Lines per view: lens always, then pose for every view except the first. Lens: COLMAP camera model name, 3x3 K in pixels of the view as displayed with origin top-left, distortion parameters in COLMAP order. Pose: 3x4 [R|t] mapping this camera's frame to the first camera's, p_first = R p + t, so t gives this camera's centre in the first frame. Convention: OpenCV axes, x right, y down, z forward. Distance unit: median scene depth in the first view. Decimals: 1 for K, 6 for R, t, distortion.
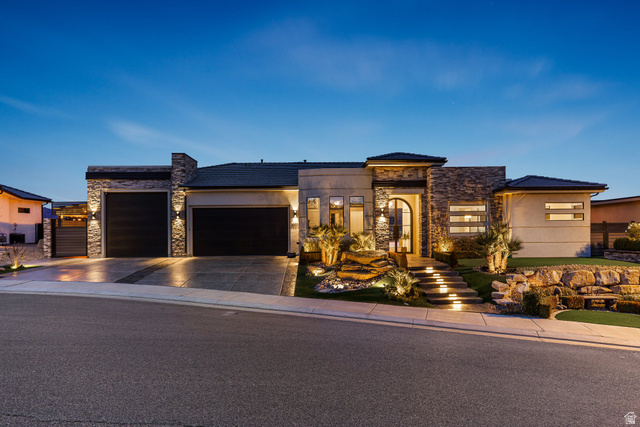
lens RADIAL K [[472.5, 0, 329.8], [0, 472.5, 225.1], [0, 0, 1]] dist [0.037602, 0.008740]
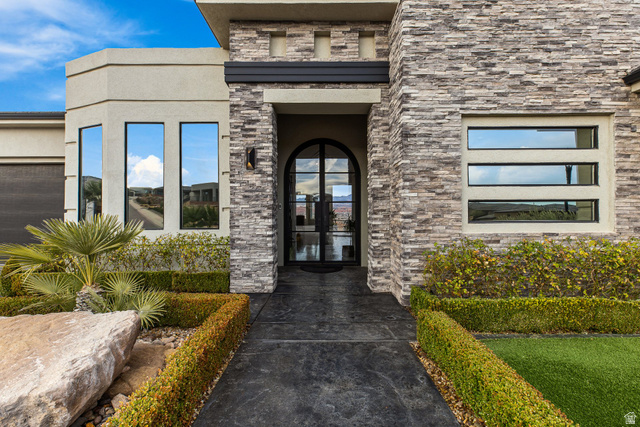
lens RADIAL K [[283.9, 0, 323.2], [0, 283.9, 213.8], [0, 0, 1]] dist [0.001210, 0.000705]
pose [[0.999868, 0.010306, 0.012546, 0.161396], [-0.010394, 0.999921, 0.007004, 0.010396], [-0.012473, -0.007134, 0.999897, 0.817409]]
